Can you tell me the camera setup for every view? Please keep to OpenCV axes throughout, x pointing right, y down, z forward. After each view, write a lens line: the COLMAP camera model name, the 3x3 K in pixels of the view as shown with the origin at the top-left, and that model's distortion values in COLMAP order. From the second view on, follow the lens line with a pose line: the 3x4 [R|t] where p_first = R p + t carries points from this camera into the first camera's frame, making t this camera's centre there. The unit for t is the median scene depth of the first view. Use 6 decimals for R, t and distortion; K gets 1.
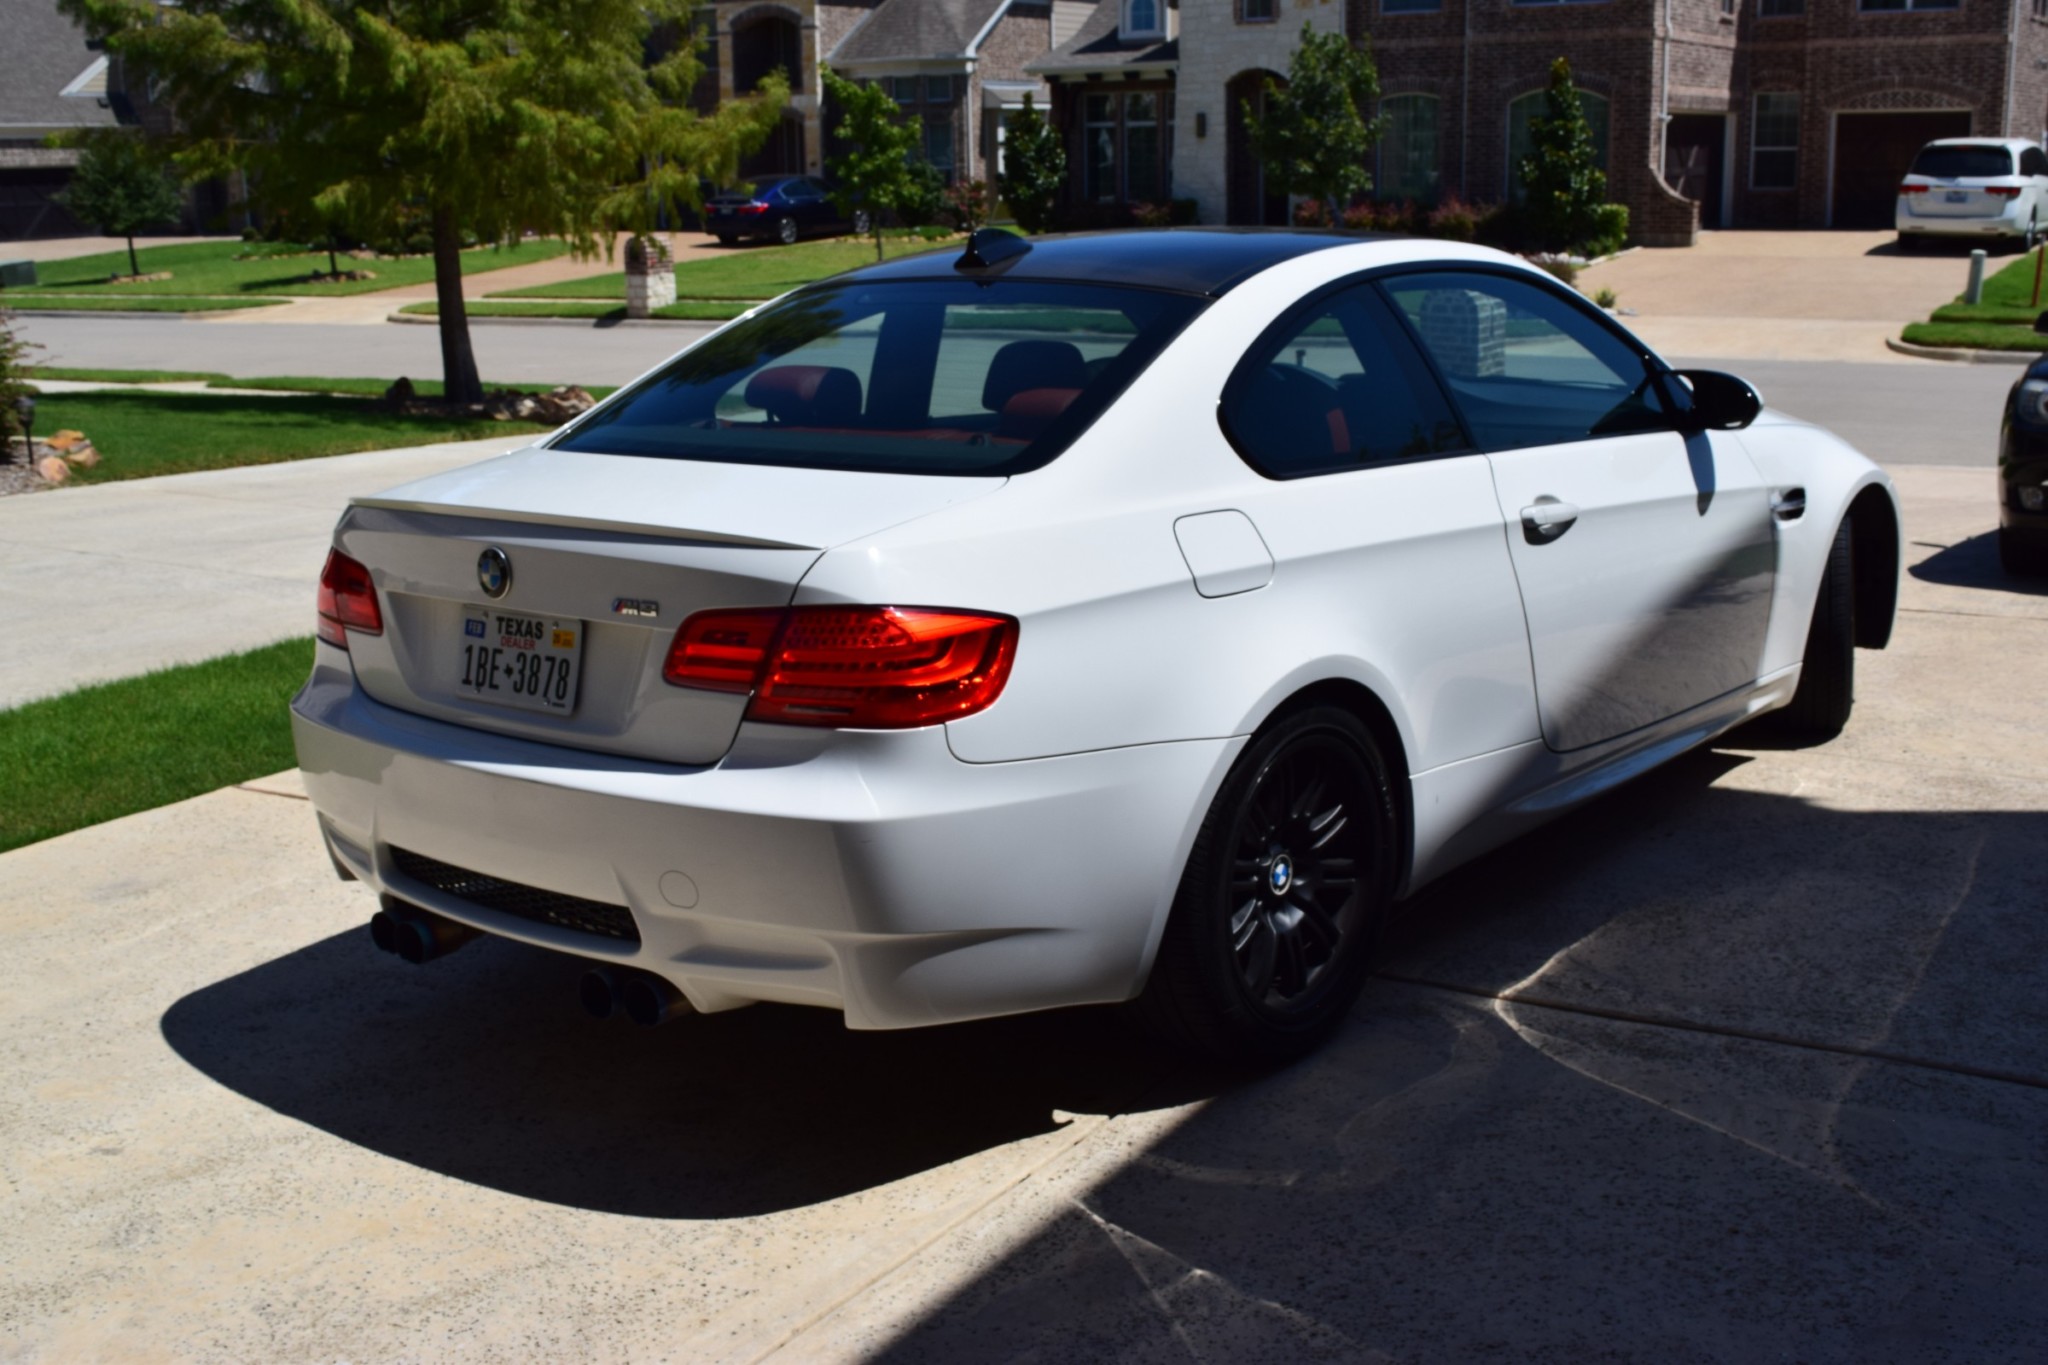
lens RADIAL K [[2206.5, 0, 1024.0], [0, 2206.5, 682.5], [0, 0, 1]] dist [-0.069676, 0.023697]
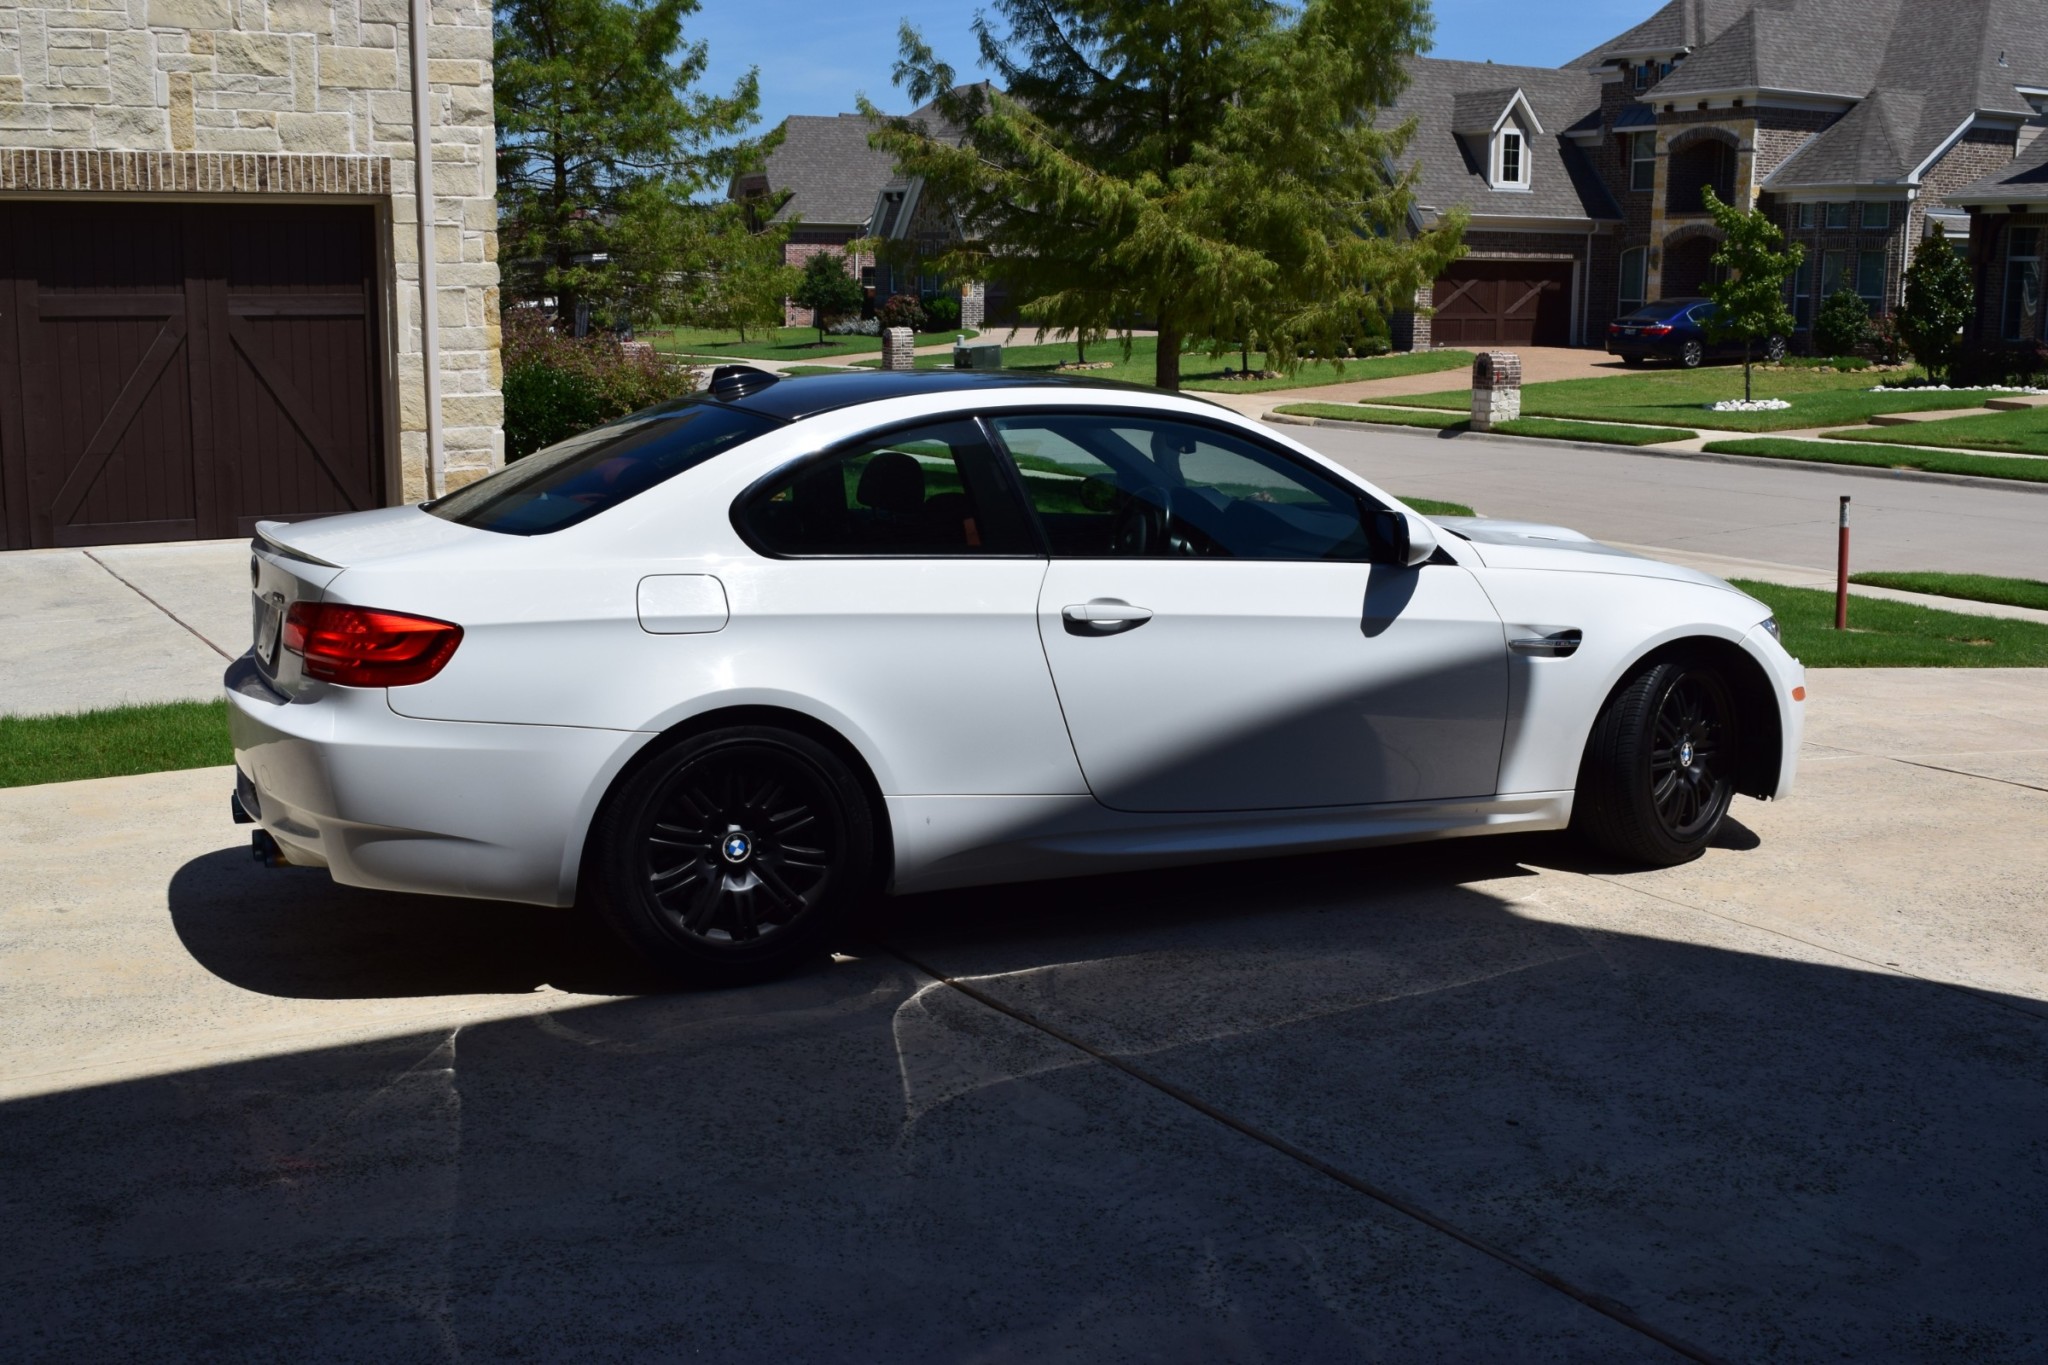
lens RADIAL K [[2224.4, 0, 1024.0], [0, 2224.4, 682.5], [0, 0, 1]] dist [-0.070931, 0.028721]
pose [[0.895669, 0.105644, -0.431991, 0.690611], [-0.126776, 0.991723, -0.020324, -0.006577], [0.426269, 0.072970, 0.901649, -0.131734]]
